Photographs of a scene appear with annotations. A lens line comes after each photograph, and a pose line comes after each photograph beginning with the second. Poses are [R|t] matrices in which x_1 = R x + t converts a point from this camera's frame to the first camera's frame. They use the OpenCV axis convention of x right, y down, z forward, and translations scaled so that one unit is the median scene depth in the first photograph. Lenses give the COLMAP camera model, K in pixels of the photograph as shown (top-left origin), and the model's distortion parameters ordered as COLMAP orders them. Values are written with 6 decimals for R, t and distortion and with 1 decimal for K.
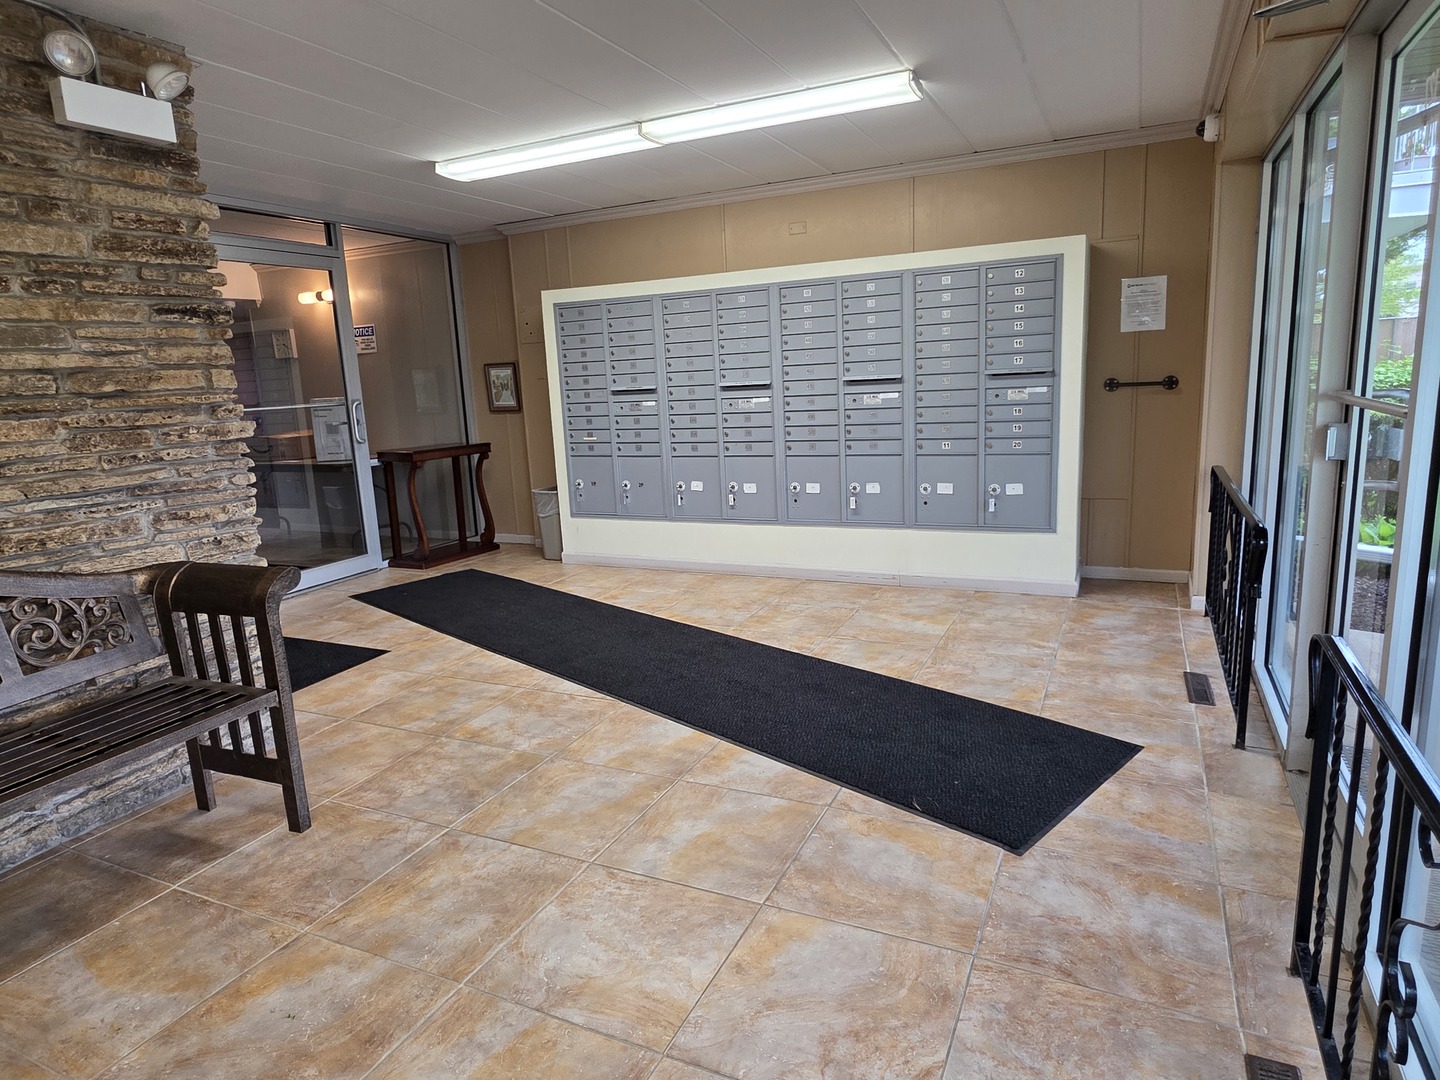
lens RADIAL K [[857.9, 0, 720.4], [0, 857.9, 541.5], [0, 0, 1]] dist [0.000788, -0.002808]
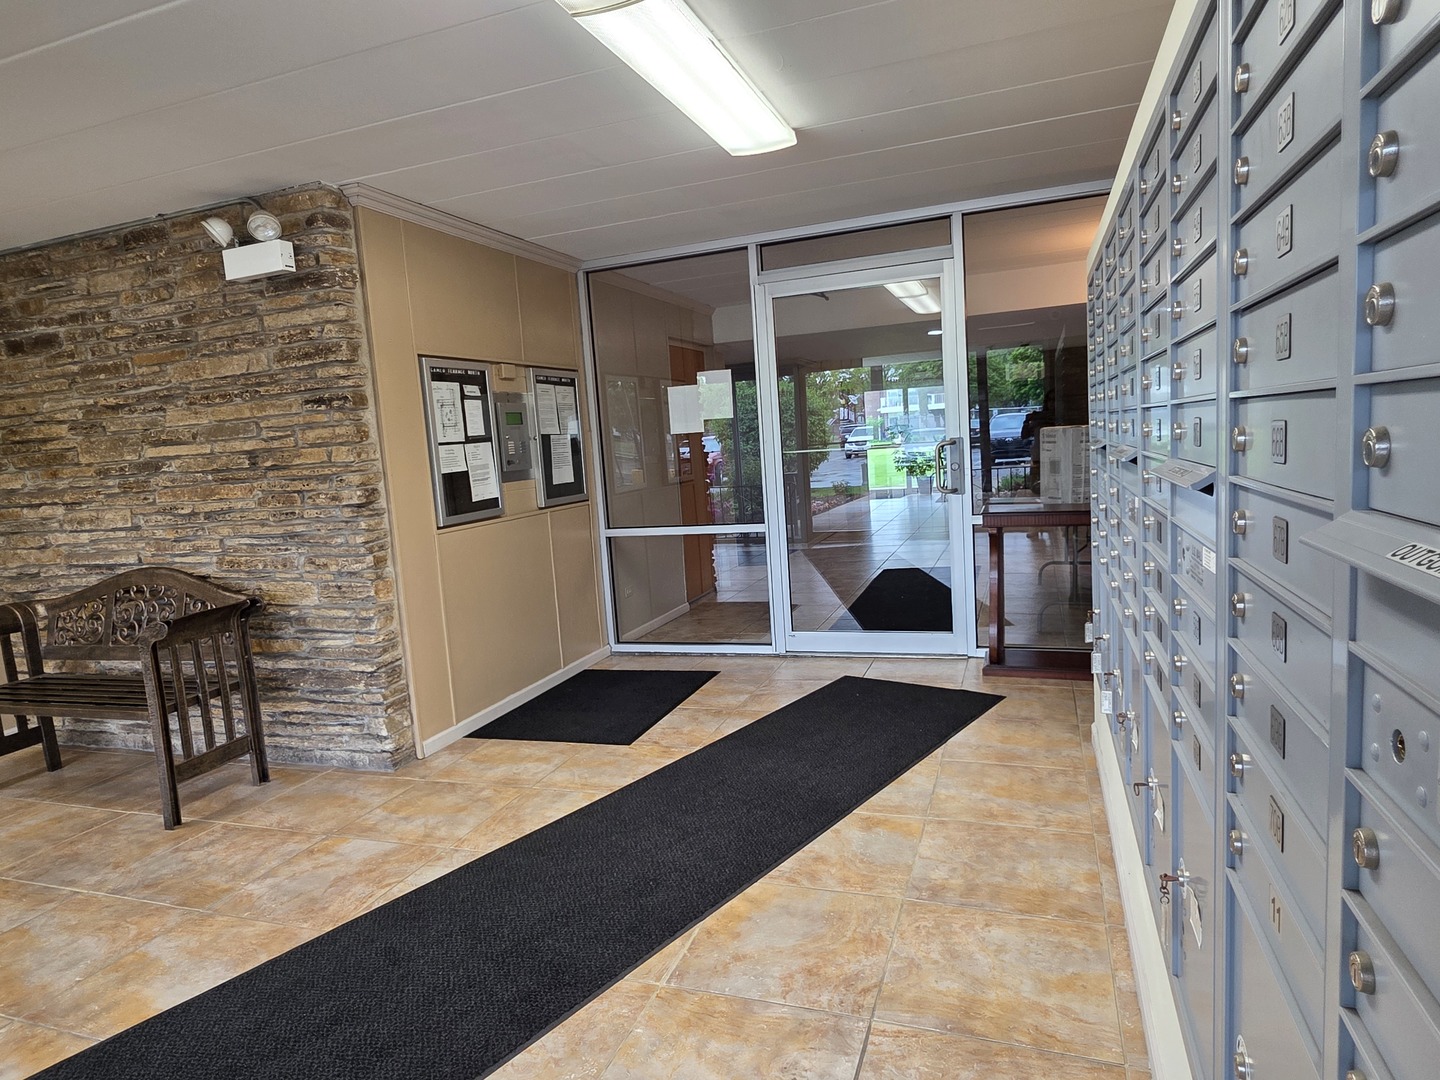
lens RADIAL K [[857.9, 0, 720.7], [0, 857.9, 540.0], [0, 0, 1]] dist [0.000788, -0.002808]
pose [[0.101823, 0.157856, -0.982198, 0.655820], [-0.131301, 0.980825, 0.144023, -0.313199], [0.986099, 0.114299, 0.120598, 1.390548]]
